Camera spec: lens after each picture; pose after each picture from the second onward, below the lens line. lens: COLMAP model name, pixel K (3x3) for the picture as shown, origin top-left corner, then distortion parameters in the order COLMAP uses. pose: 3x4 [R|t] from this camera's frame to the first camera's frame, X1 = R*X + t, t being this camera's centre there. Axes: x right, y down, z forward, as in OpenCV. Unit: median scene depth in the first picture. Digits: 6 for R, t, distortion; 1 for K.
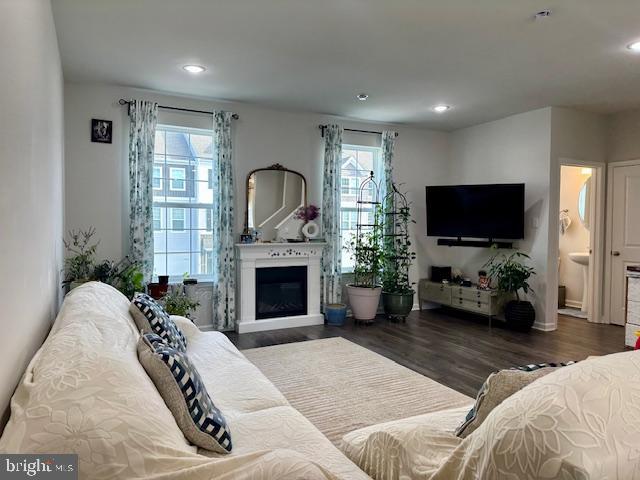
lens RADIAL K [[451.2, 0, 320.3], [0, 451.2, 245.1], [0, 0, 1]] dist [0.077486, -0.085002]
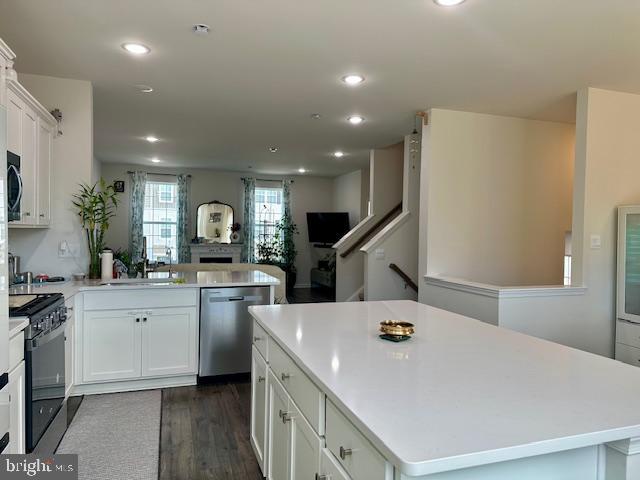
lens RADIAL K [[451.2, 0, 321.8], [0, 451.2, 242.7], [0, 0, 1]] dist [0.077486, -0.085002]
pose [[0.990048, 0.011923, -0.140222, 0.584170], [-0.016179, 0.999441, -0.029245, 0.035496], [0.139795, 0.031223, 0.989688, -0.723961]]
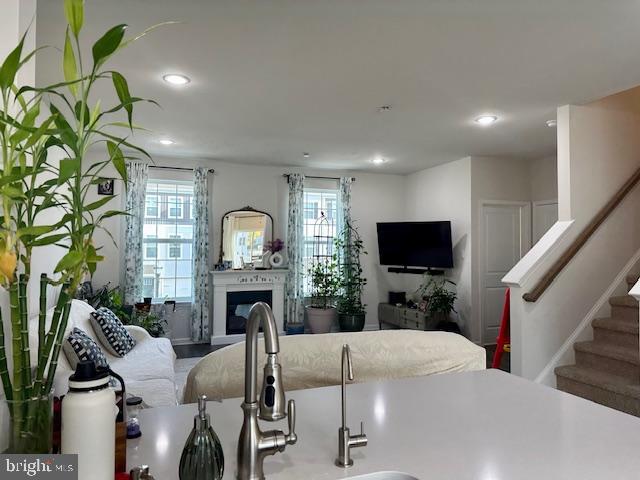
lens RADIAL K [[451.2, 0, 321.6], [0, 451.2, 235.4], [0, 0, 1]] dist [0.077486, -0.085002]
pose [[0.994557, -0.007736, -0.103907, 0.235431], [-0.000568, 0.996822, -0.079654, -0.002807], [0.104193, 0.079280, 0.991392, -0.195976]]
